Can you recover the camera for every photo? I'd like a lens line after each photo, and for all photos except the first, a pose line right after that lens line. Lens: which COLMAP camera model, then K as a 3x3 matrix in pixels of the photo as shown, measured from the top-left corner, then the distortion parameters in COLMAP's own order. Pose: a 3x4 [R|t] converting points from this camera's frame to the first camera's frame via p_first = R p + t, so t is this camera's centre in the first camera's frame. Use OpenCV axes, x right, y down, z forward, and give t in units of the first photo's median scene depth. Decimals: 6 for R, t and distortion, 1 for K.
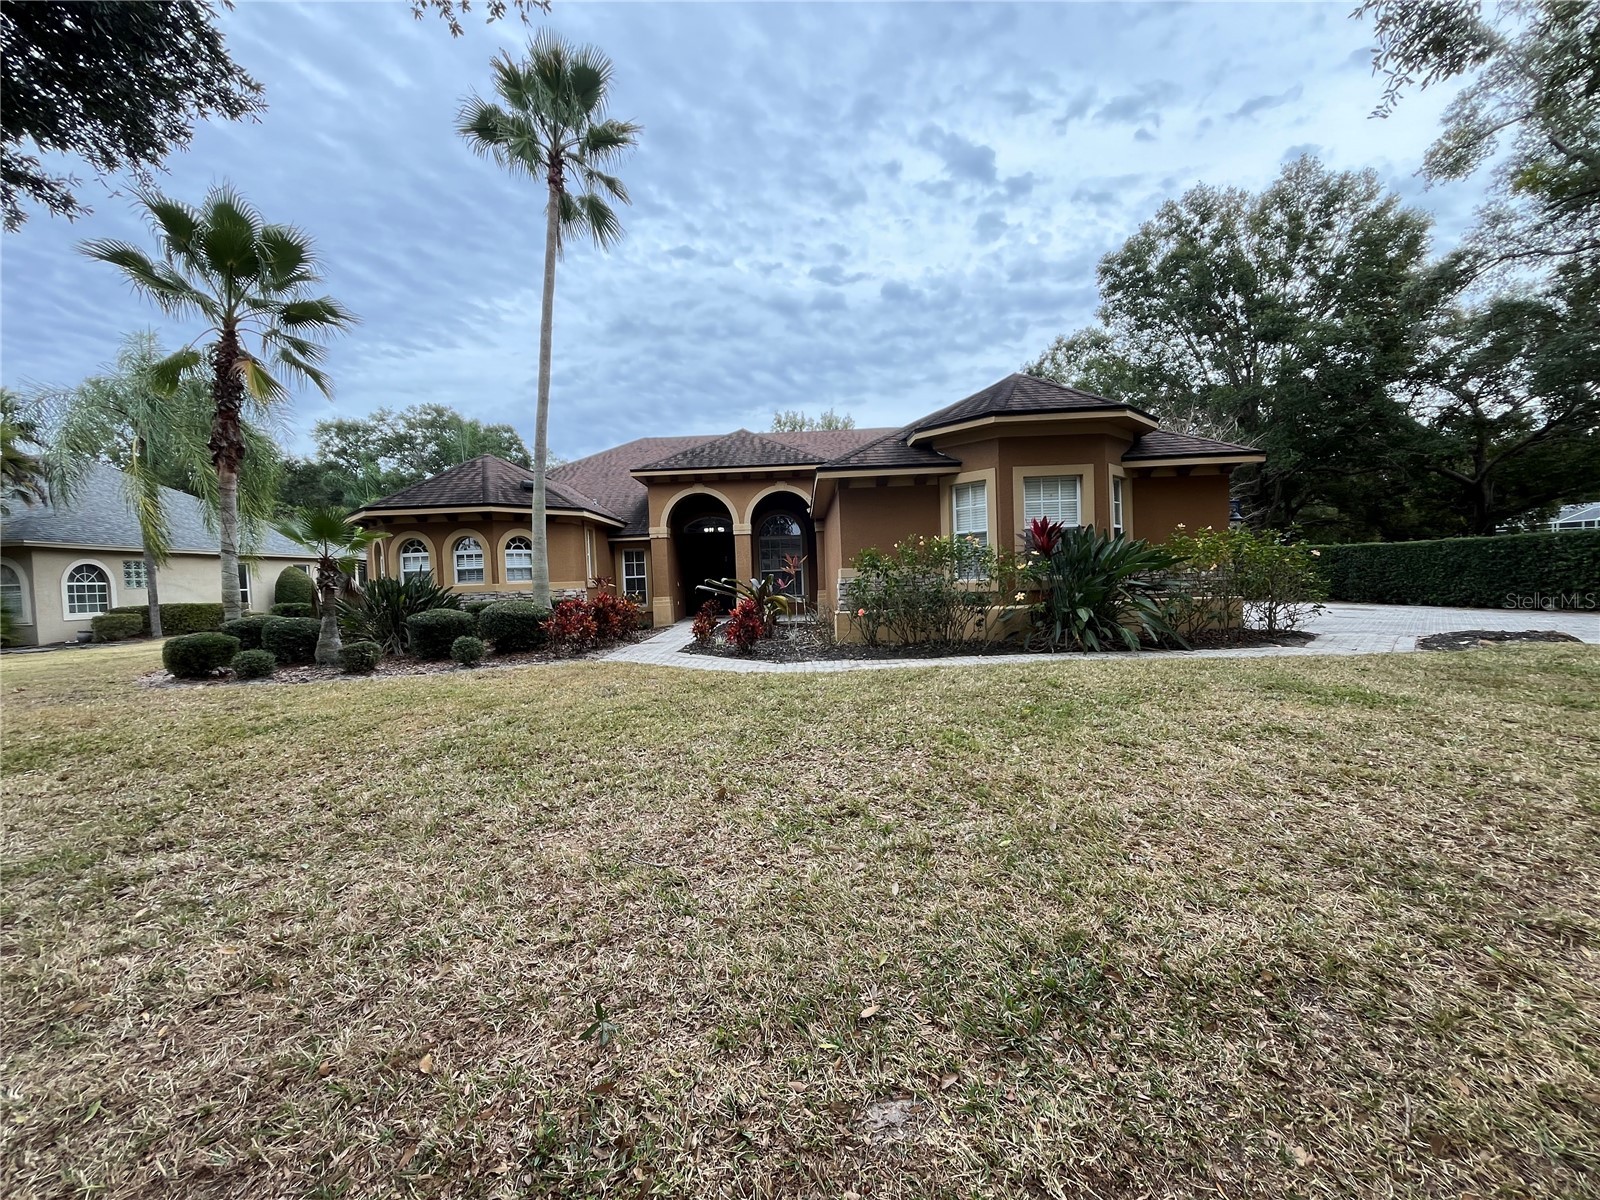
lens RADIAL K [[645.0, 0, 771.0], [0, 645.0, 600.4], [0, 0, 1]] dist [-0.001128, -0.000125]
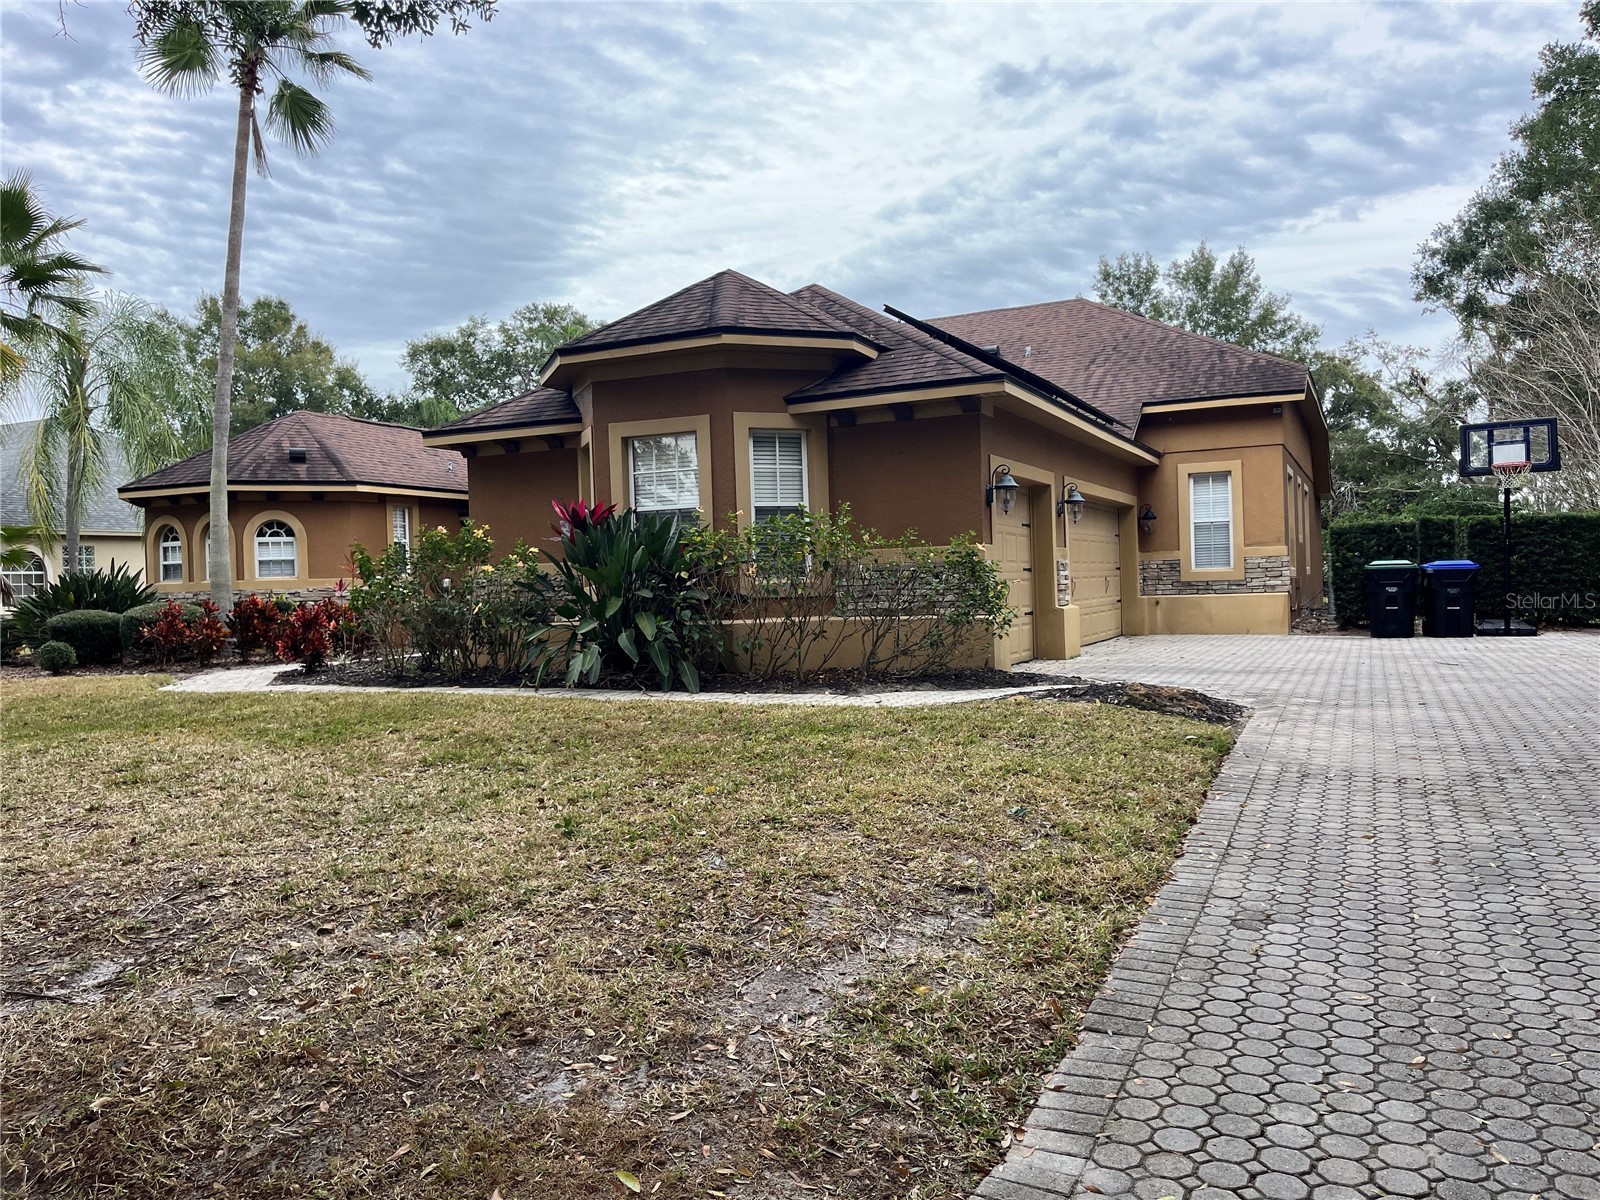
lens RADIAL K [[1243.1, 0, 794.9], [0, 1243.1, 596.9], [0, 0, 1]] dist [0.042527, 0.002450]
pose [[0.907393, 0.013749, -0.420058, 0.844784], [-0.018182, 0.999813, -0.006552, -0.007500], [0.419889, 0.013582, 0.907474, -0.121356]]
